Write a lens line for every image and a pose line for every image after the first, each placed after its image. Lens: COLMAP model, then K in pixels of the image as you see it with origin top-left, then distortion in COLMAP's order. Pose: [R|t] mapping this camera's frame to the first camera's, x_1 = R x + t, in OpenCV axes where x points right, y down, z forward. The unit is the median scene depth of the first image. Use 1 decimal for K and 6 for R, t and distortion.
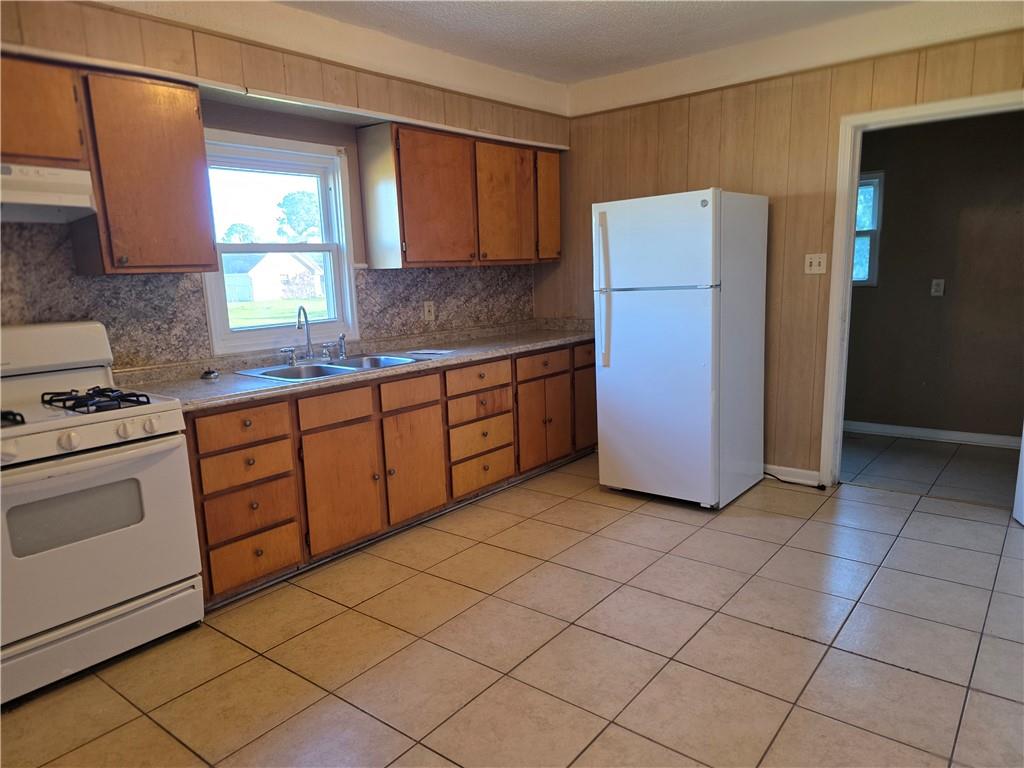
lens RADIAL K [[686.6, 0, 510.6], [0, 686.6, 387.4], [0, 0, 1]] dist [0.057487, -0.051266]
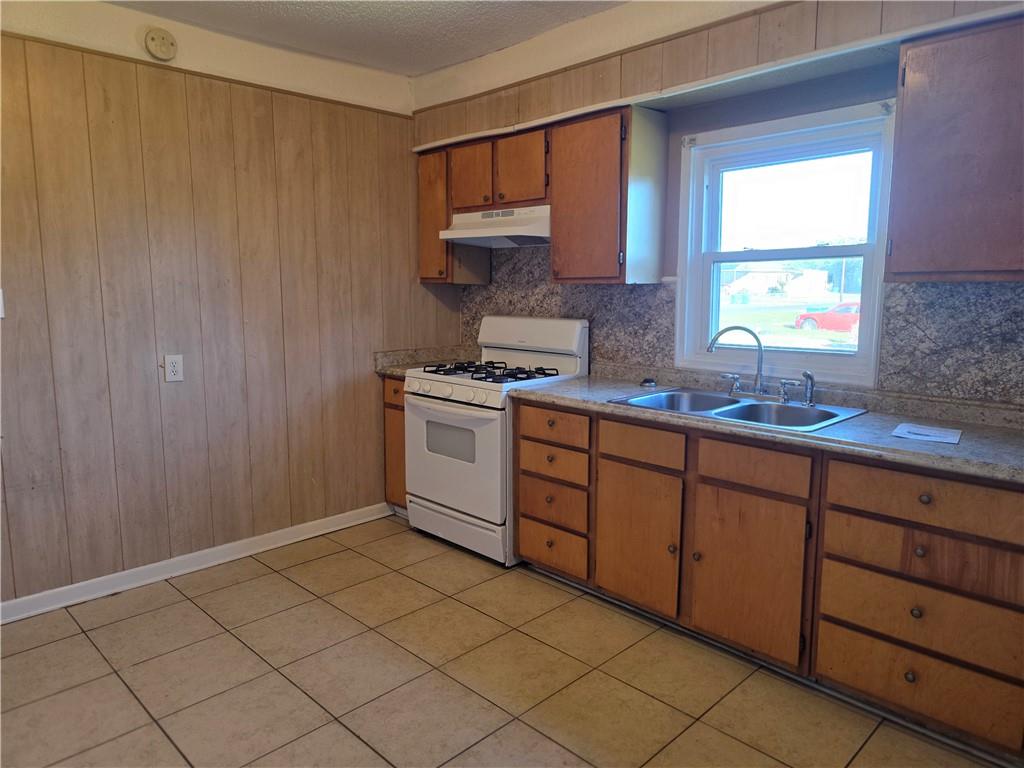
lens RADIAL K [[686.6, 0, 504.8], [0, 686.6, 378.0], [0, 0, 1]] dist [0.057487, -0.051266]
pose [[-0.125329, 0.166969, -0.977964, 0.598129], [-0.162368, 0.968994, 0.186246, -0.183738], [0.978739, 0.182132, -0.094333, 0.903851]]
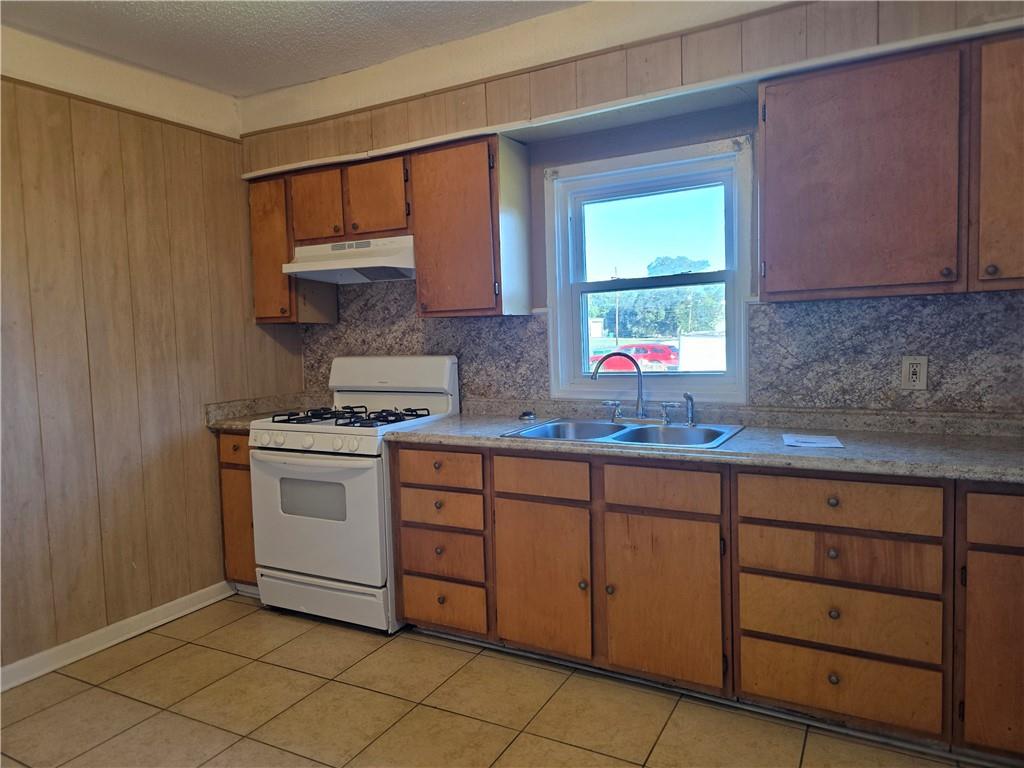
lens RADIAL K [[686.6, 0, 508.6], [0, 686.6, 378.8], [0, 0, 1]] dist [0.057487, -0.051266]
pose [[0.171049, 0.094633, -0.980707, 0.532707], [-0.141143, 0.987464, 0.070667, -0.139705], [0.975100, 0.126332, 0.182262, 0.802666]]
